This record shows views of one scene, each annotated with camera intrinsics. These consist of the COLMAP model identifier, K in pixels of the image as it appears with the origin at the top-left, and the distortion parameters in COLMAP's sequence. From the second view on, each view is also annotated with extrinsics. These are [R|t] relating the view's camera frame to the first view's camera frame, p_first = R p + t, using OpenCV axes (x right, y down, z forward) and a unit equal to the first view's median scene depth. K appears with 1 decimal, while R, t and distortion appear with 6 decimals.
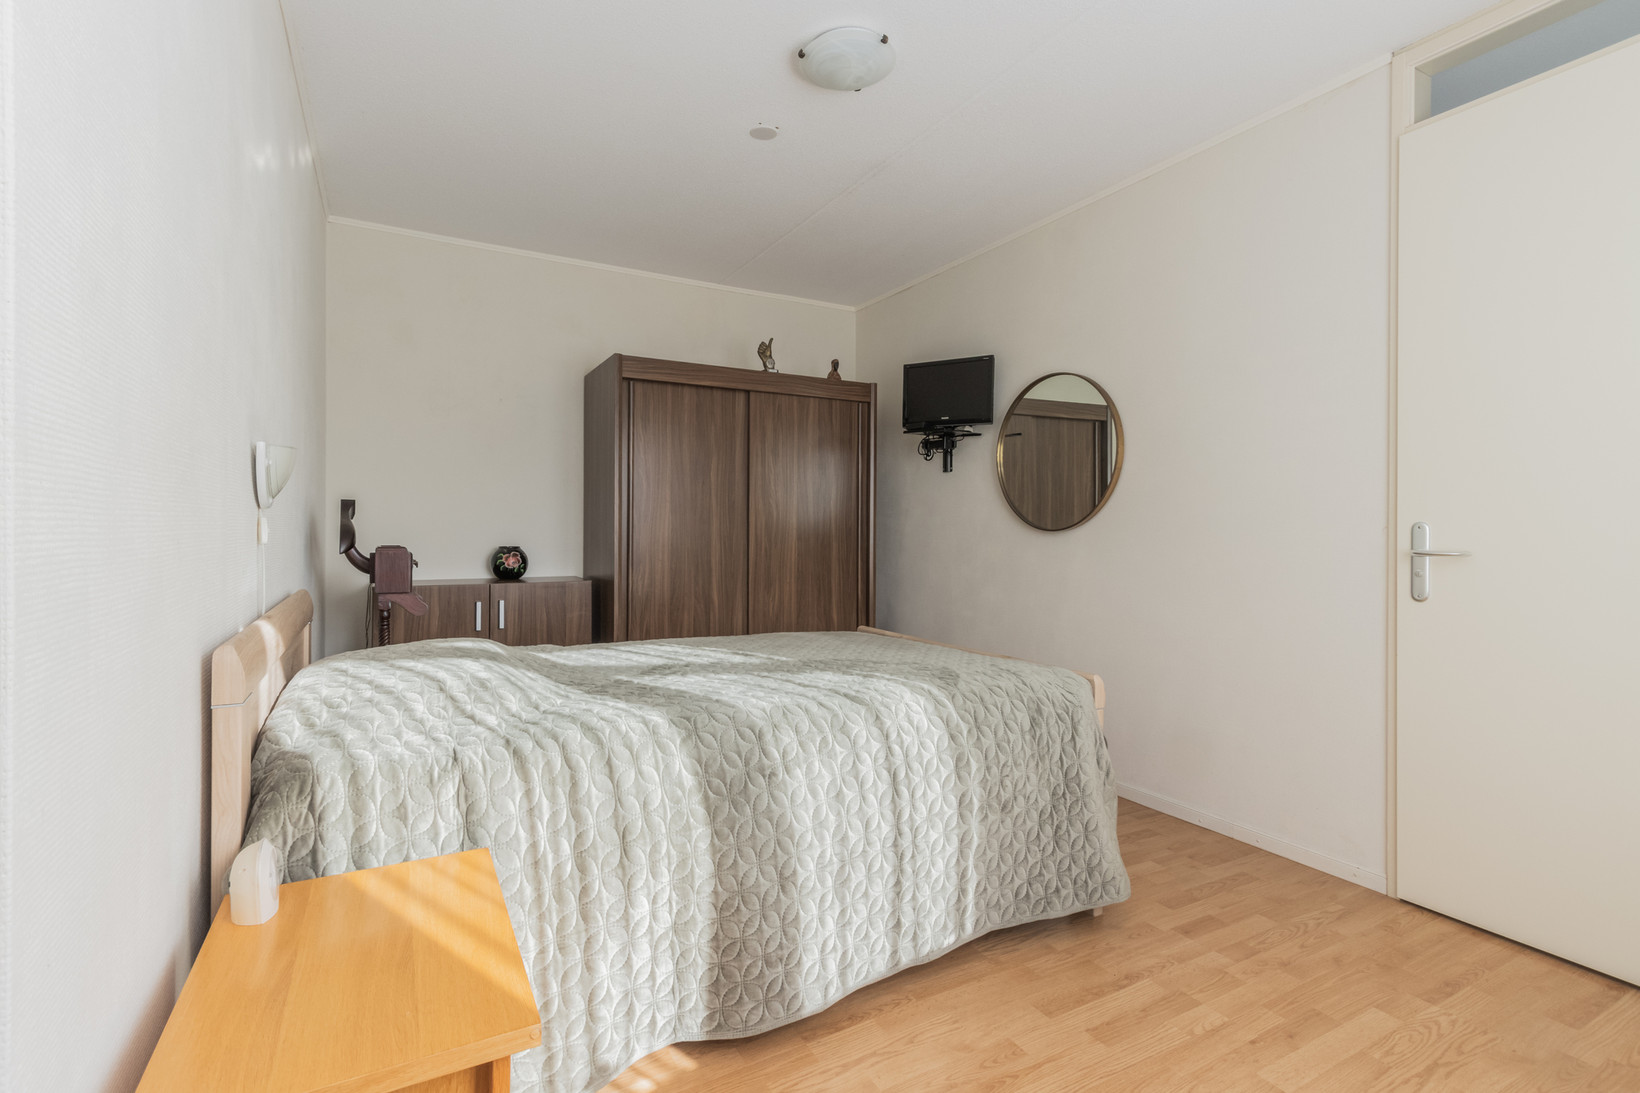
lens RADIAL K [[745.7, 0, 803.3], [0, 745.7, 550.0], [0, 0, 1]] dist [0.009353, -0.000190]
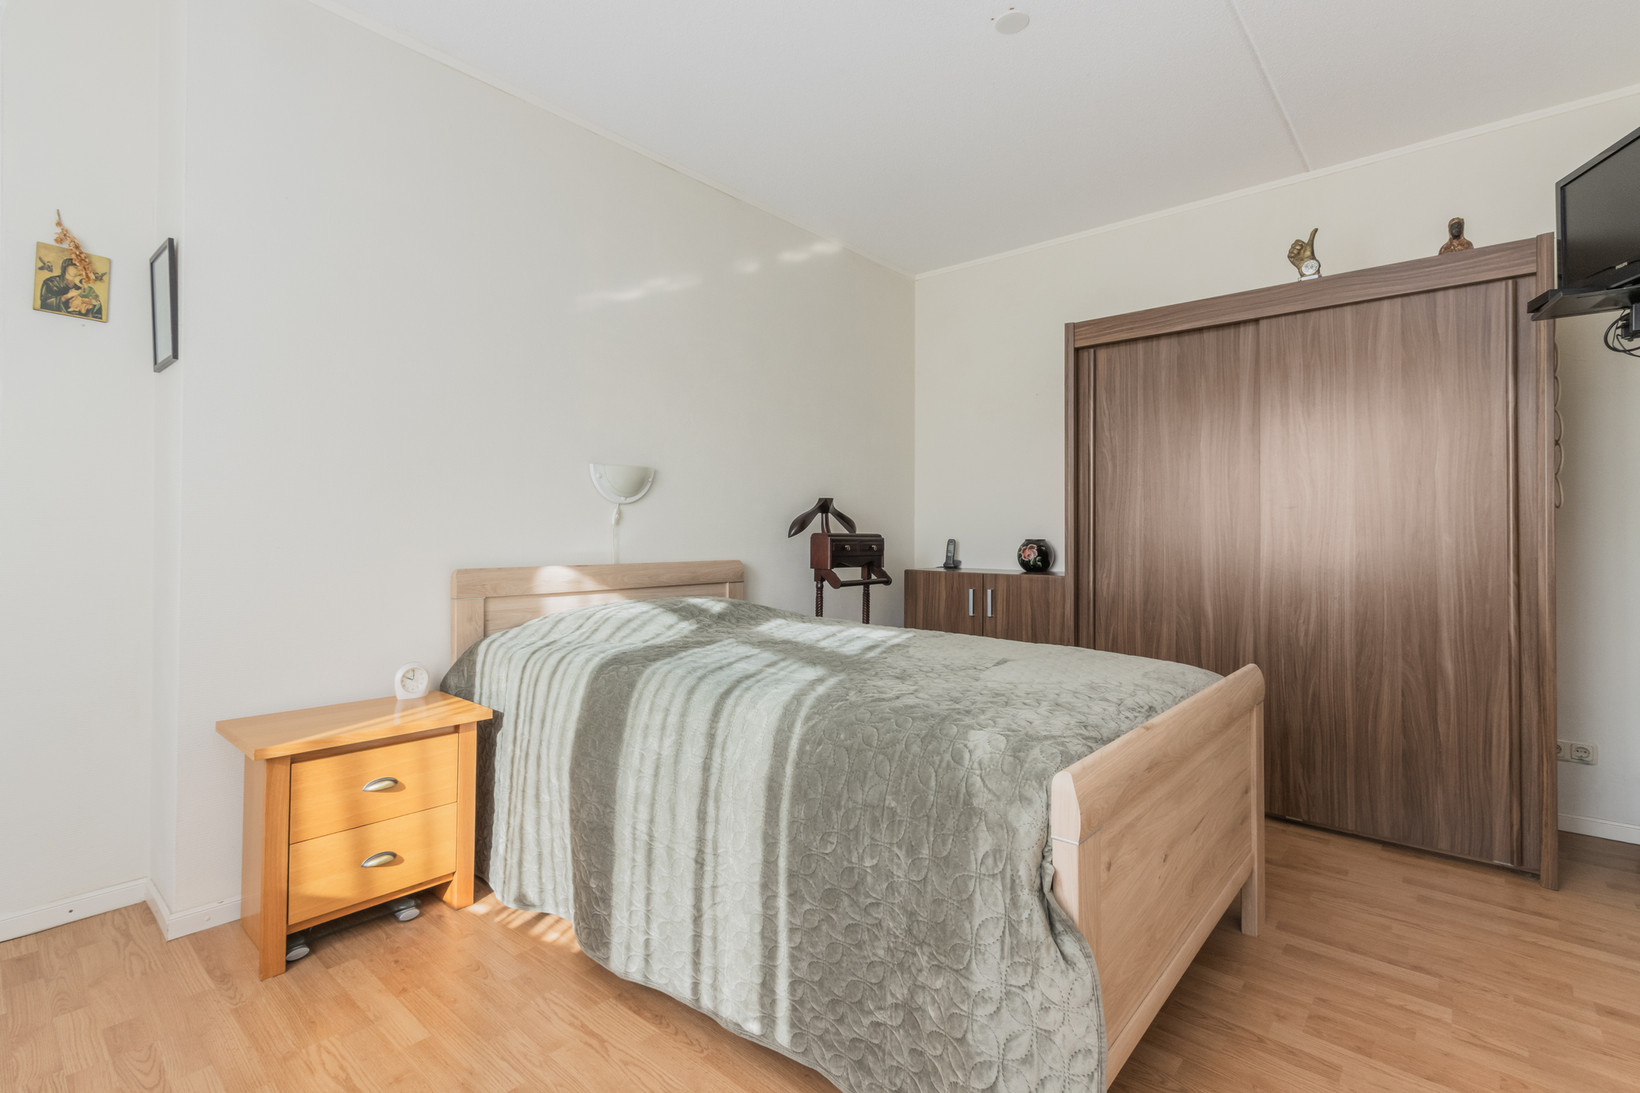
lens RADIAL K [[767.0, 0, 820.1], [0, 767.0, 522.7], [0, 0, 1]] dist [0.001848, 0.006072]
pose [[0.343551, -0.019861, -0.938924, 0.480511], [-0.027610, 0.999131, -0.031238, 0.013087], [0.938728, 0.036656, 0.342704, 0.384089]]
